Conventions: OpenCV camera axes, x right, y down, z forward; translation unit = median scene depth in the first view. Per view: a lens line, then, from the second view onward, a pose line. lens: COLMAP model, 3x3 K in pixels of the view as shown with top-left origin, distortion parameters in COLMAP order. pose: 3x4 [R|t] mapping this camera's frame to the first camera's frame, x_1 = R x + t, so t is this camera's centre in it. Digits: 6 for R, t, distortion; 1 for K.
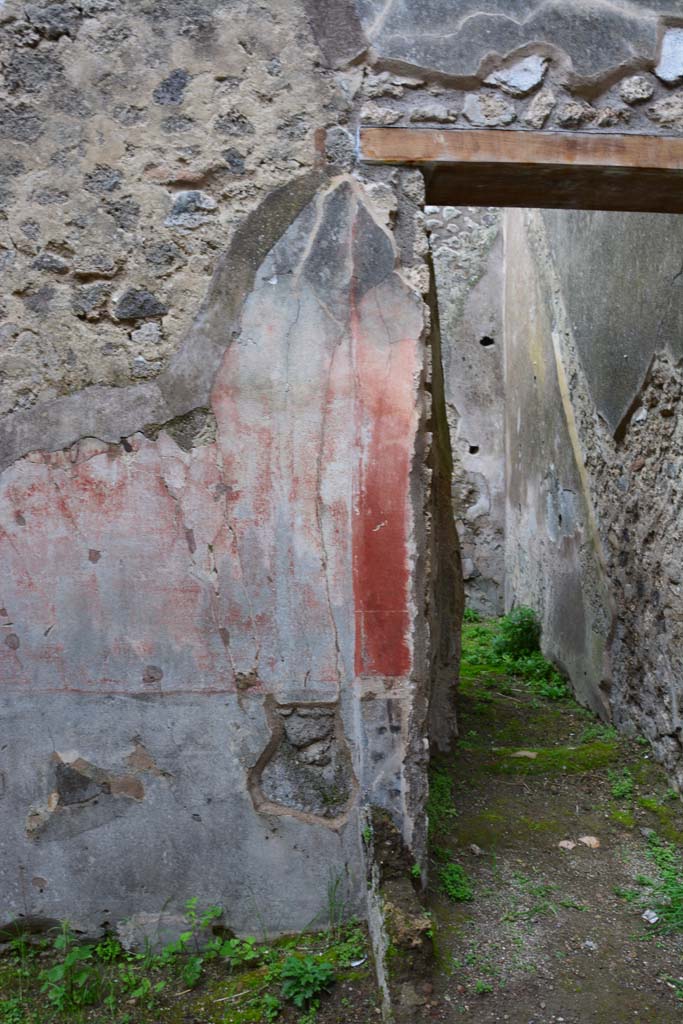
lens RADIAL K [[796.1, 0, 348.3], [0, 796.1, 515.5], [0, 0, 1]] dist [-0.160809, 0.114849]
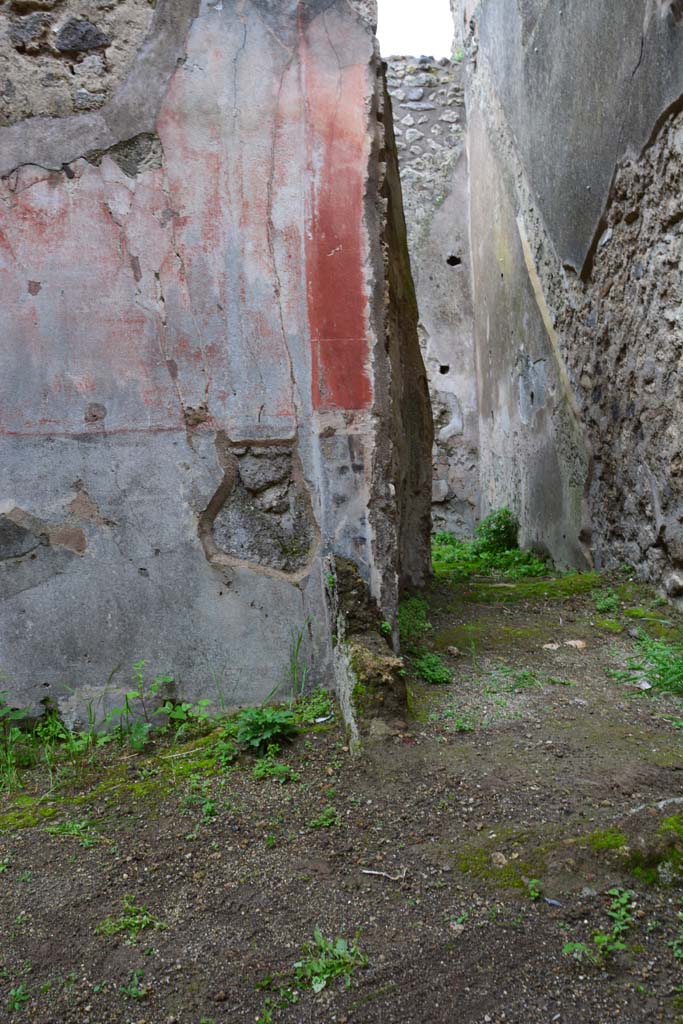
lens RADIAL K [[796.1, 0, 345.9], [0, 796.1, 518.9], [0, 0, 1]] dist [-0.160809, 0.114849]
pose [[0.999340, -0.027759, 0.023450, 0.022546], [0.028262, 0.999371, -0.021402, 0.355128], [-0.022842, 0.022050, 0.999496, 0.066679]]
